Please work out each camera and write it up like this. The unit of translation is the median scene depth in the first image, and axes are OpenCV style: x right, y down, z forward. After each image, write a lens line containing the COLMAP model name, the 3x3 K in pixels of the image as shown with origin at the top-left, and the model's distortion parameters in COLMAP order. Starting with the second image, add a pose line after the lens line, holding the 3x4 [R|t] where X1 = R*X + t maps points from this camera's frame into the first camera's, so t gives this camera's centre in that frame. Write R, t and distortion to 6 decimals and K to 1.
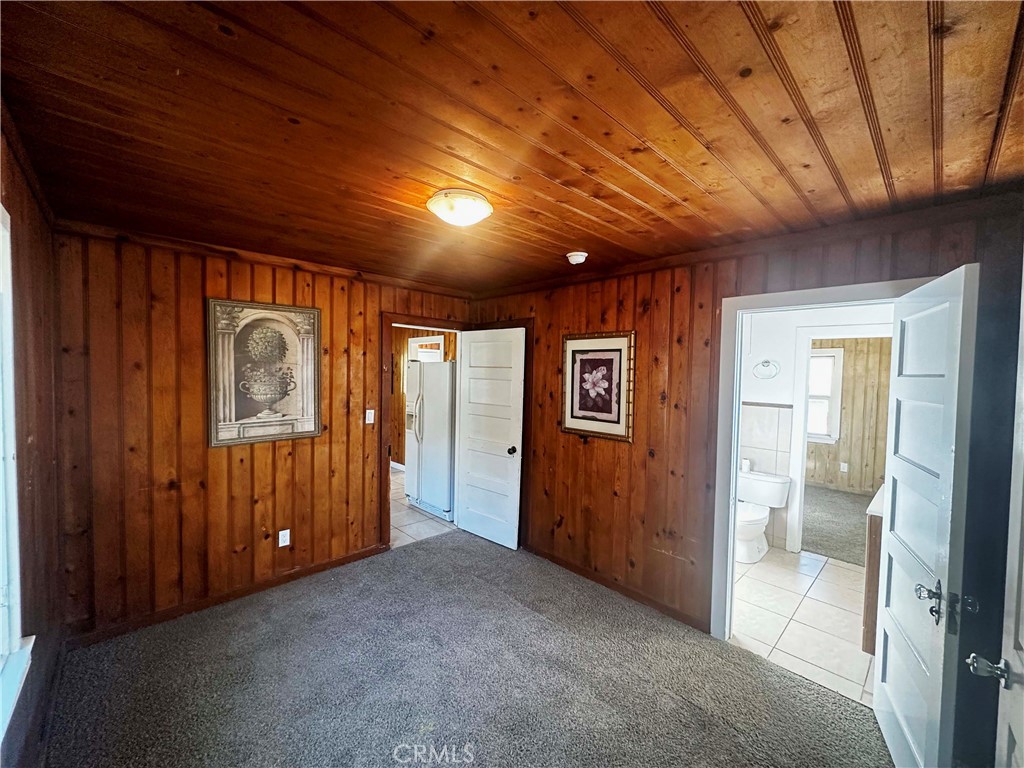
lens RADIAL K [[407.5, 0, 512.0], [0, 407.5, 384.0], [0, 0, 1]] dist [-0.000303, 0.000017]
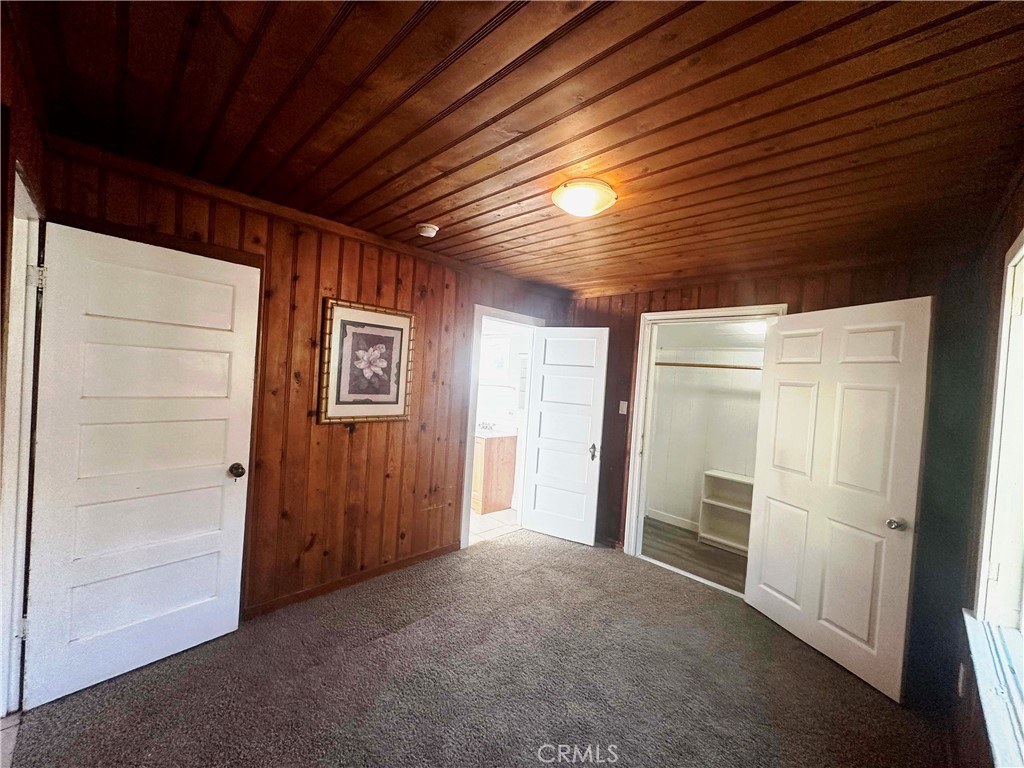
lens RADIAL K [[407.5, 0, 512.0], [0, 407.5, 384.0], [0, 0, 1]] dist [-0.000303, 0.000017]
pose [[-0.023427, -0.047903, 0.998577, -0.718889], [-0.035098, 0.998275, 0.047065, -0.007014], [-0.999109, -0.033945, -0.025068, 0.736248]]
